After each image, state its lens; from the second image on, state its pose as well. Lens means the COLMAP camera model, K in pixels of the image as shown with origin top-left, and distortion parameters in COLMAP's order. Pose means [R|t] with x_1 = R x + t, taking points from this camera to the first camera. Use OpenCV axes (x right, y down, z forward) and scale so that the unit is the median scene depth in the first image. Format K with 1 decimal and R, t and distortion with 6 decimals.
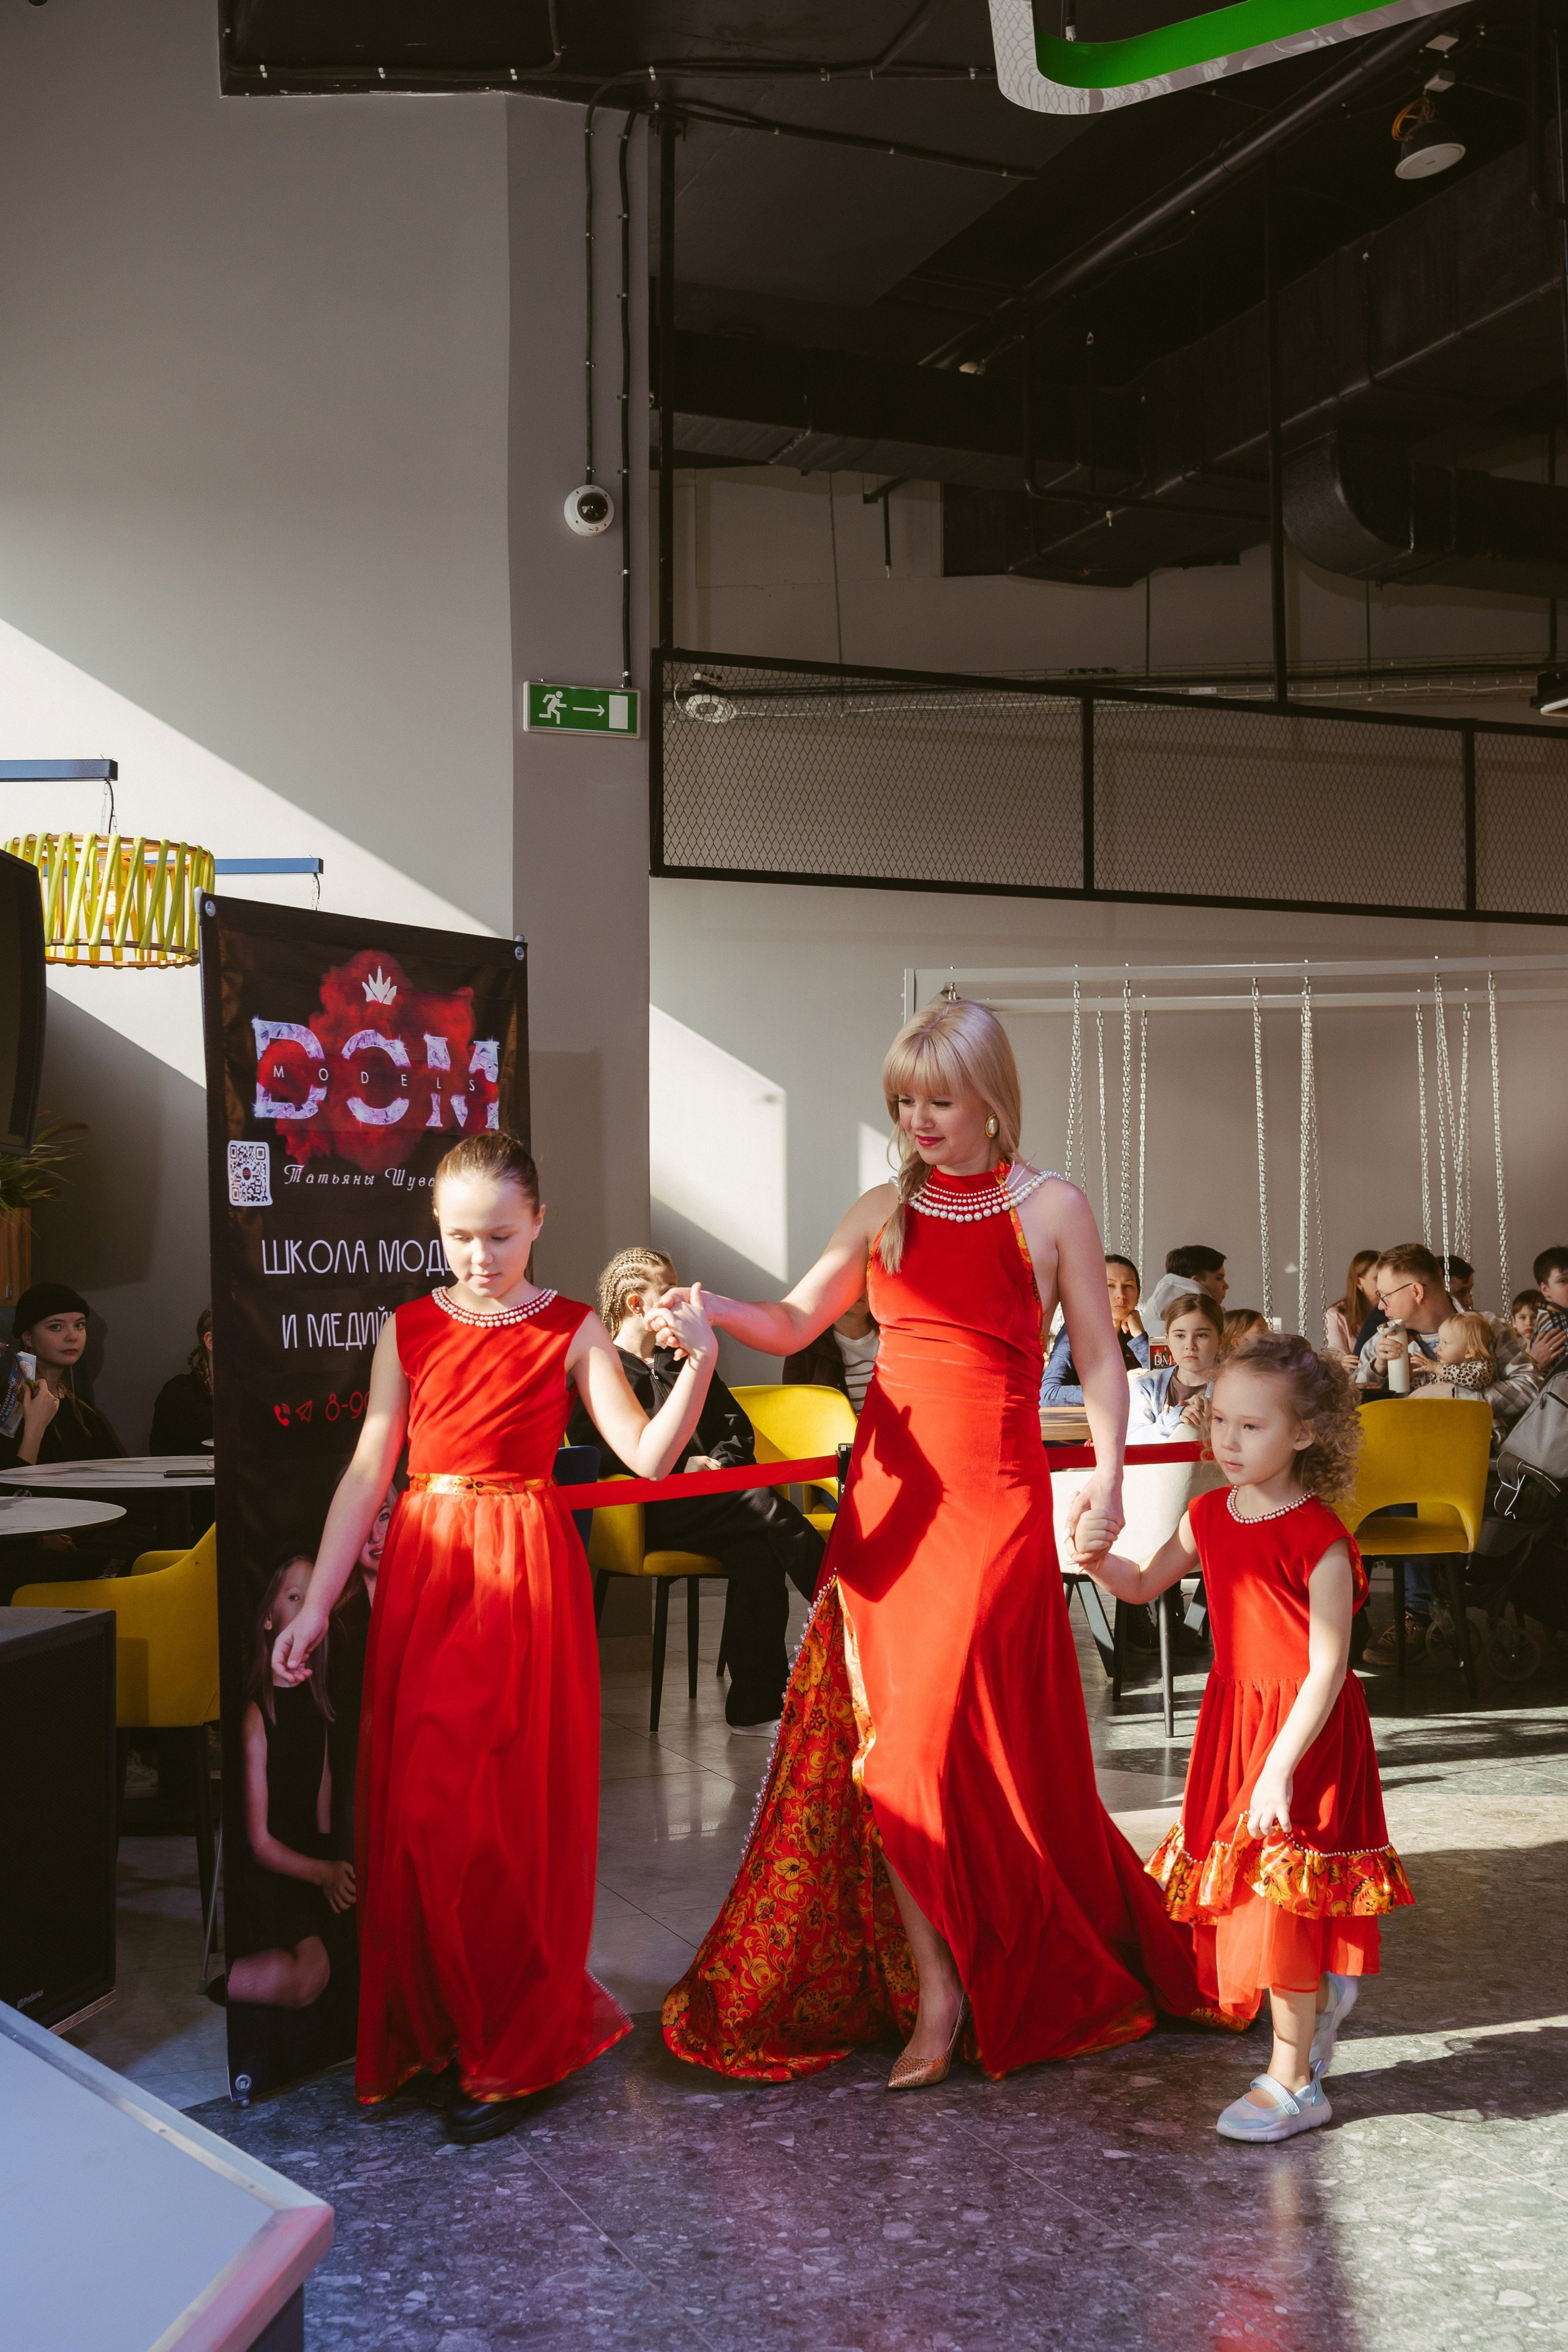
lens RADIAL K [[2578.8, 0, 788.4], [0, 2578.8, 1225.2], [0, 0, 1]] dist [-0.004175, 0.001031]
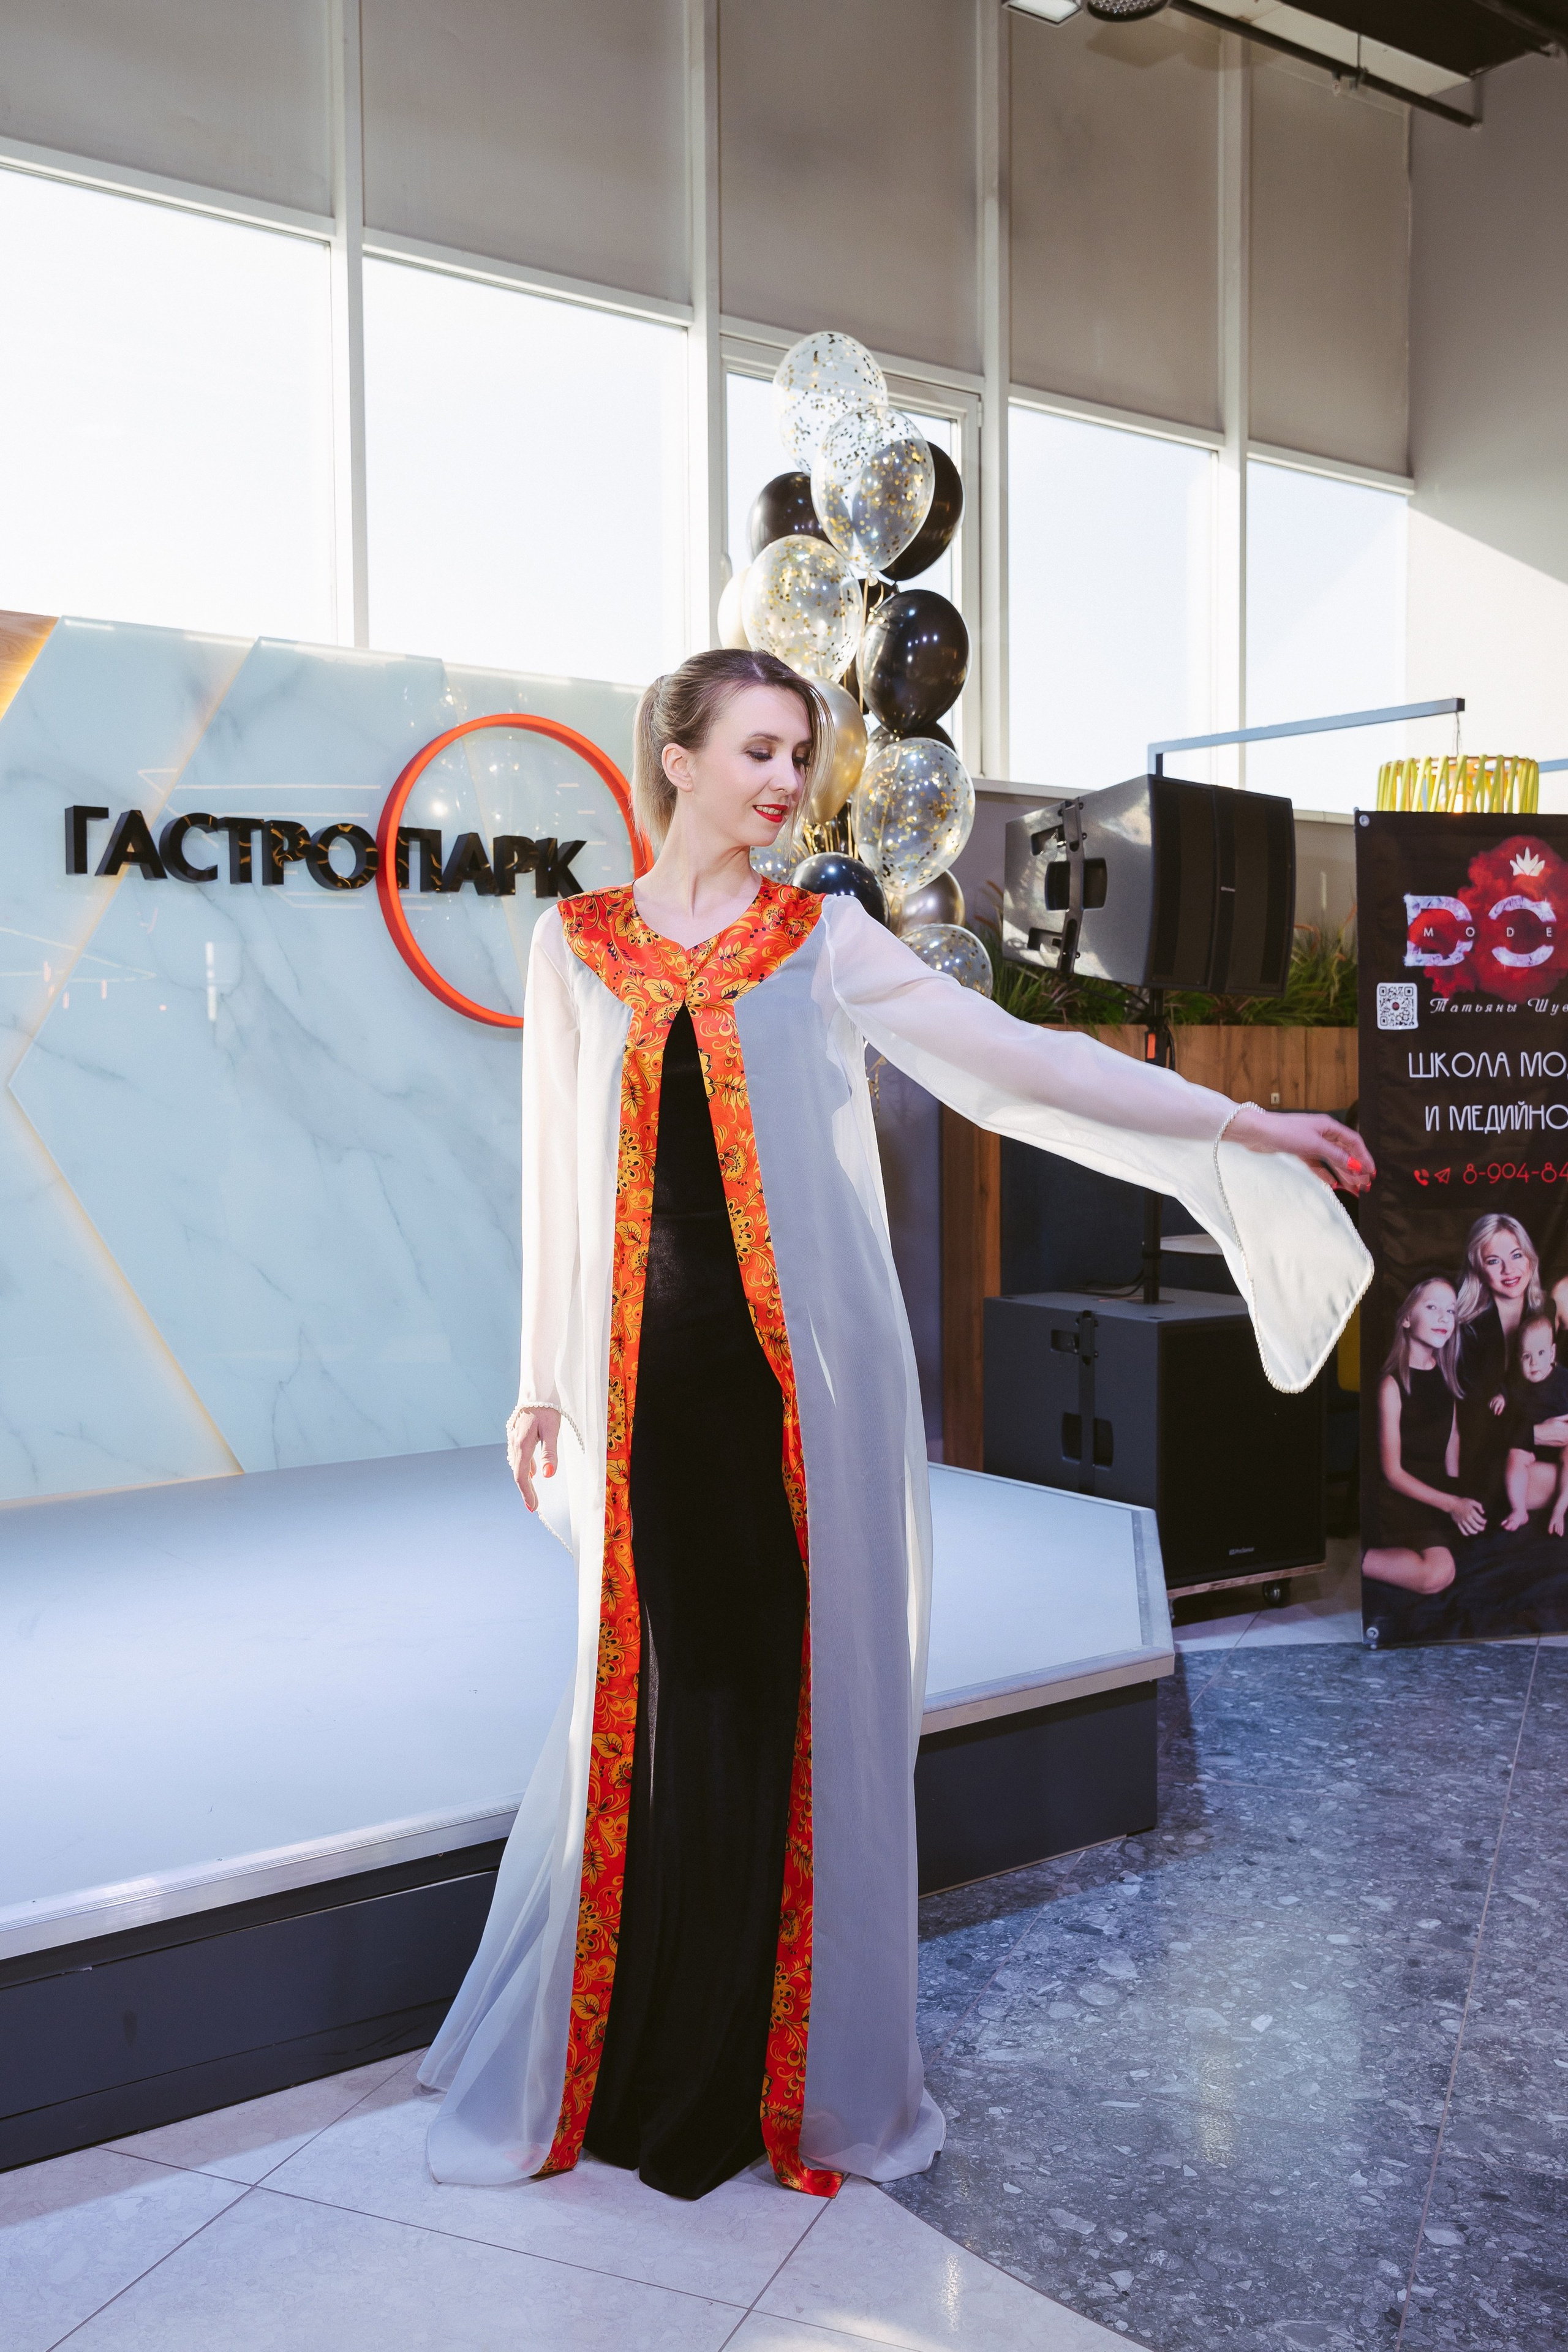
lens RADIAL K [[2091.2, 0, 716.9], [0, 2091.2, 1185.9], [0, 0, 1]] dist [-0.010914, 0.012330]
pose [[0.685955, 0.038941, -0.726601, 0.362913], [0.011501, 0.997862, 0.064336, 0.000383], [0.727553, -0.052488, 0.684041, -0.060121]]
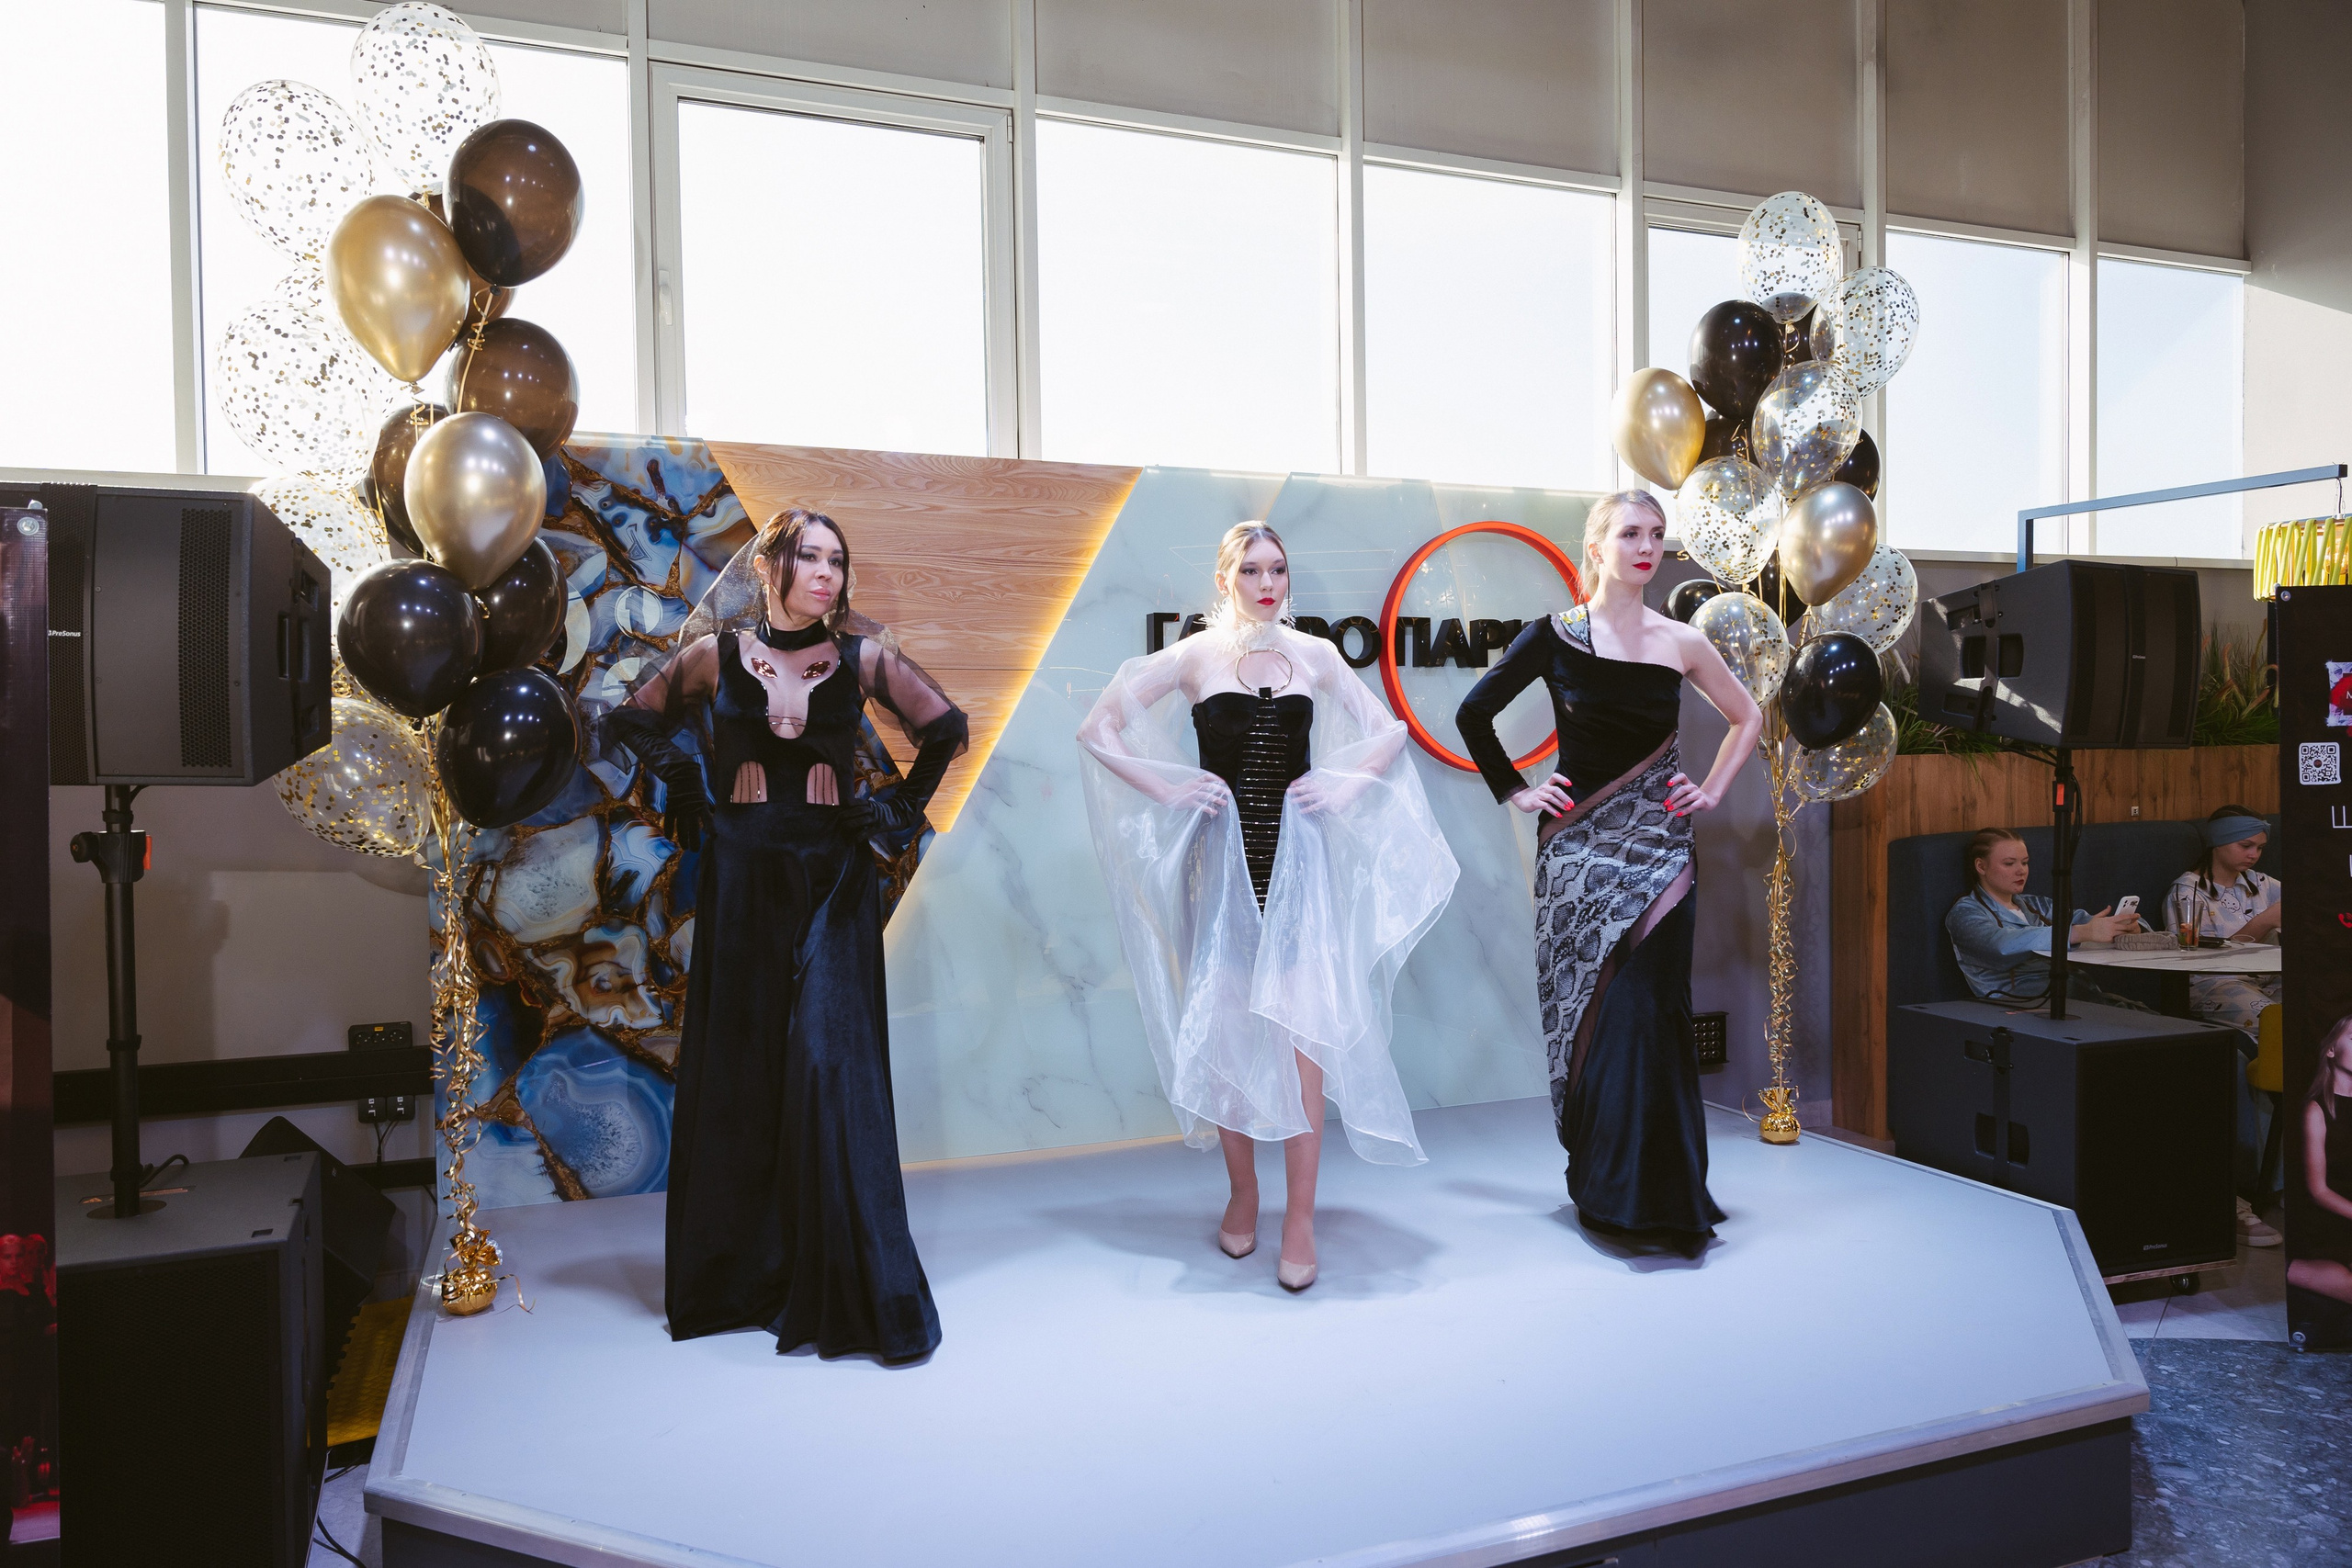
lens RADIAL K [[1540.7, 0, 1177.7], [0, 1540.7, 812.1], [0, 0, 1]] dist [-0.001636, 0.000919]
pose [[0.490404, 0.038727, -0.870634, 0.256638], [0.020878, 0.998203, 0.056161, -0.055657], [0.871245, -0.045718, 0.488715, -0.052957]]
